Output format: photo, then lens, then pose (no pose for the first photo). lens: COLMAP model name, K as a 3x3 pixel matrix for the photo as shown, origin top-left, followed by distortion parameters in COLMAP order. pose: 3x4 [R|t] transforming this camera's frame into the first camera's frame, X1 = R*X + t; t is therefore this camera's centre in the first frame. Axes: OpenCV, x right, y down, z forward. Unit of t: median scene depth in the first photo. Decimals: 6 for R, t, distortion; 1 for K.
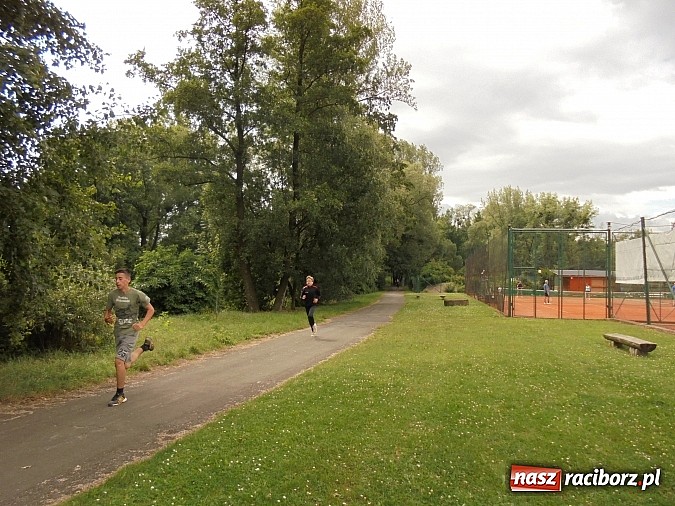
lens RADIAL K [[518.2, 0, 334.1], [0, 518.2, 249.3], [0, 0, 1]] dist [-0.101854, 0.090758]
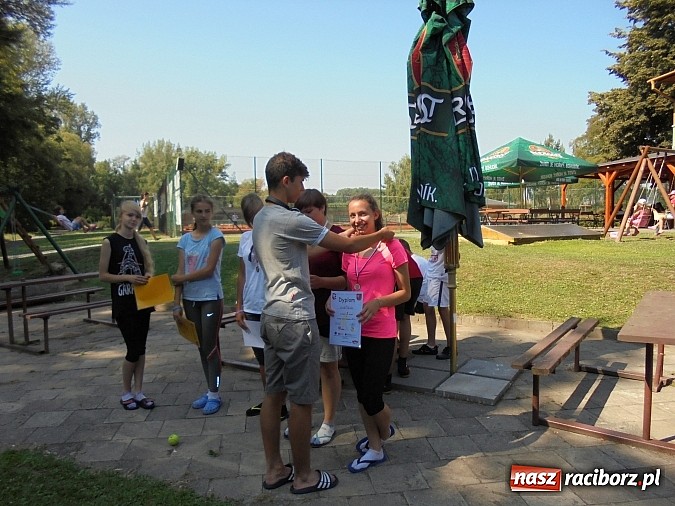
lens RADIAL K [[518.2, 0, 338.4], [0, 518.2, 253.0], [0, 0, 1]] dist [-0.101854, 0.090758]
pose [[0.814548, -0.065257, 0.576414, -0.201638], [-0.010397, 0.991851, 0.126982, -0.117252], [-0.580003, -0.109425, 0.807231, -1.746988]]
